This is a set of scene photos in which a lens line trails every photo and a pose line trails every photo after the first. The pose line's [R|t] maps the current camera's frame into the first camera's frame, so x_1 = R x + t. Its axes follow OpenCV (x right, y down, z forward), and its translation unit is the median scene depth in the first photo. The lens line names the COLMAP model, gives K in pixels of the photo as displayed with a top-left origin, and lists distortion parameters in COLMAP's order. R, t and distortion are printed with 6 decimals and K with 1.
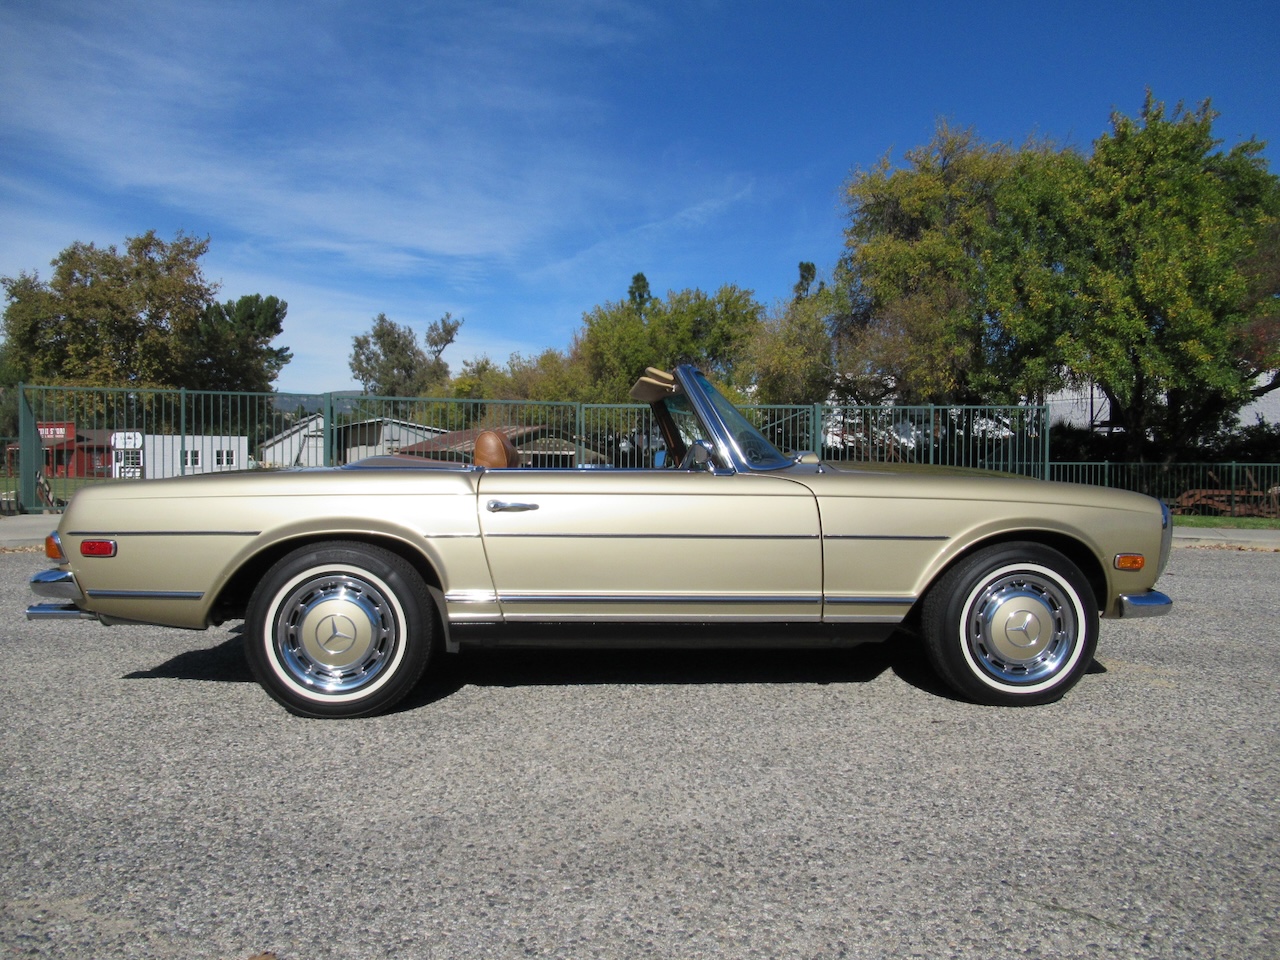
lens RADIAL K [[958.5, 0, 634.6], [0, 958.5, 482.3], [0, 0, 1]] dist [-0.009111, 0.006266]
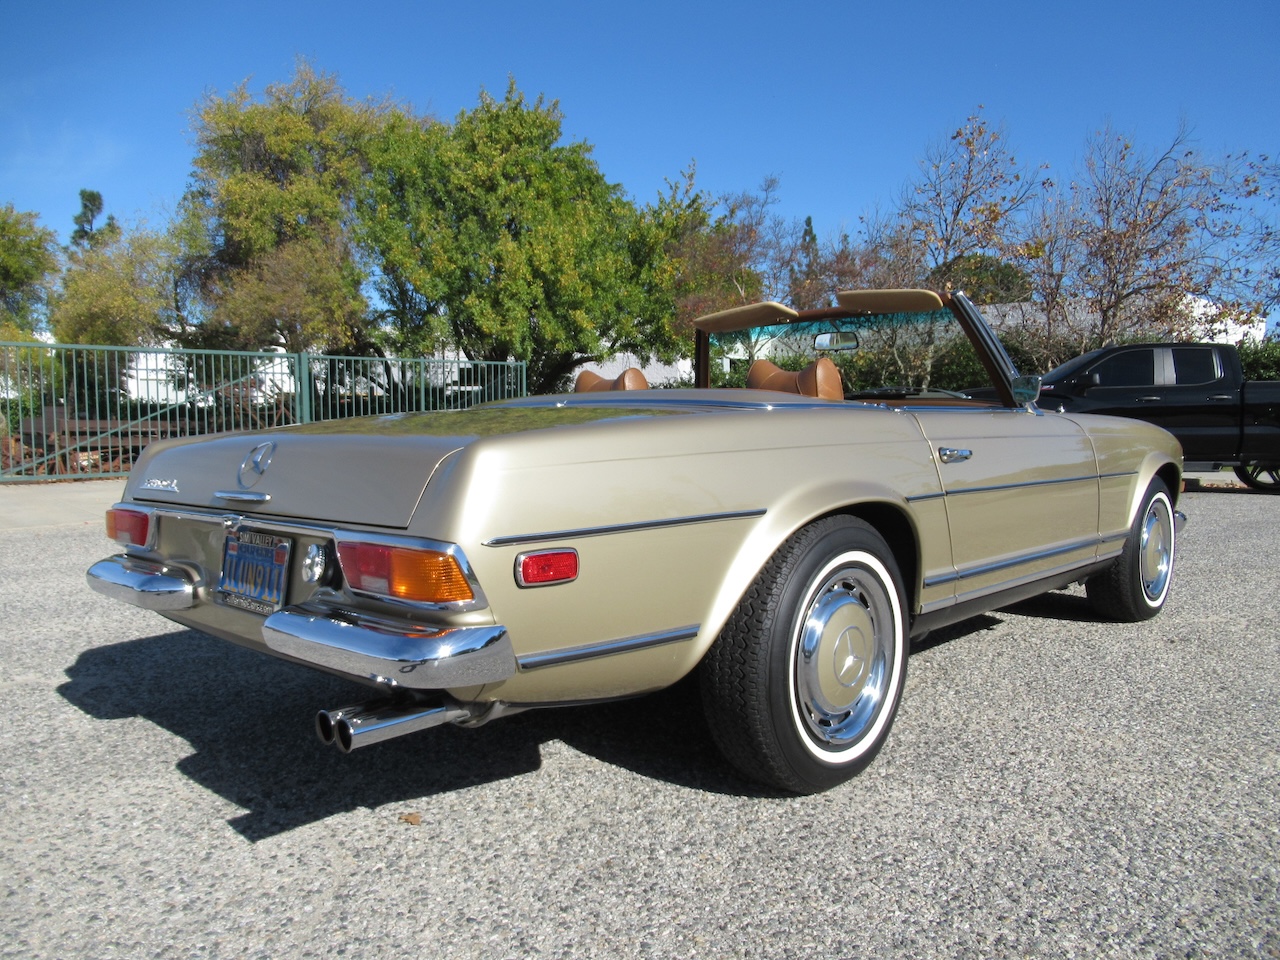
lens RADIAL K [[961.6, 0, 640.0], [0, 961.6, 480.0], [0, 0, 1]] dist [-0.009268, 0.000980]
pose [[0.716660, -0.057130, 0.695079, -0.073804], [0.033644, 0.998311, 0.047364, 0.002325], [-0.696611, -0.010559, 0.717372, 0.046996]]
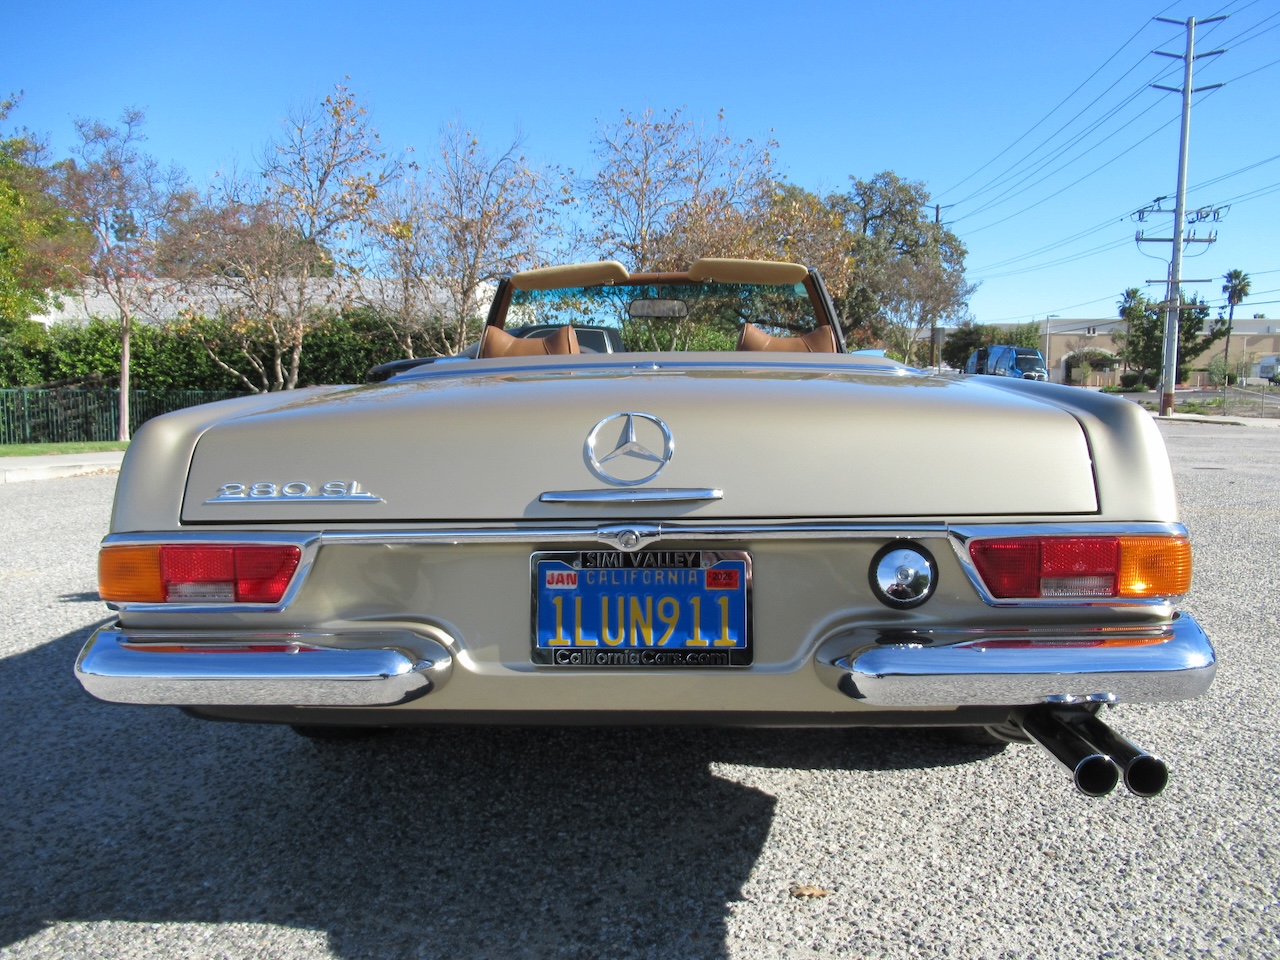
lens RADIAL K [[958.5, 0, 634.6], [0, 958.5, 482.3], [0, 0, 1]] dist [-0.009111, 0.006266]
pose [[0.081654, -0.105462, 0.991065, -0.085039], [0.036796, 0.994027, 0.102745, 0.001138], [-0.995981, 0.028077, 0.085046, 0.090094]]
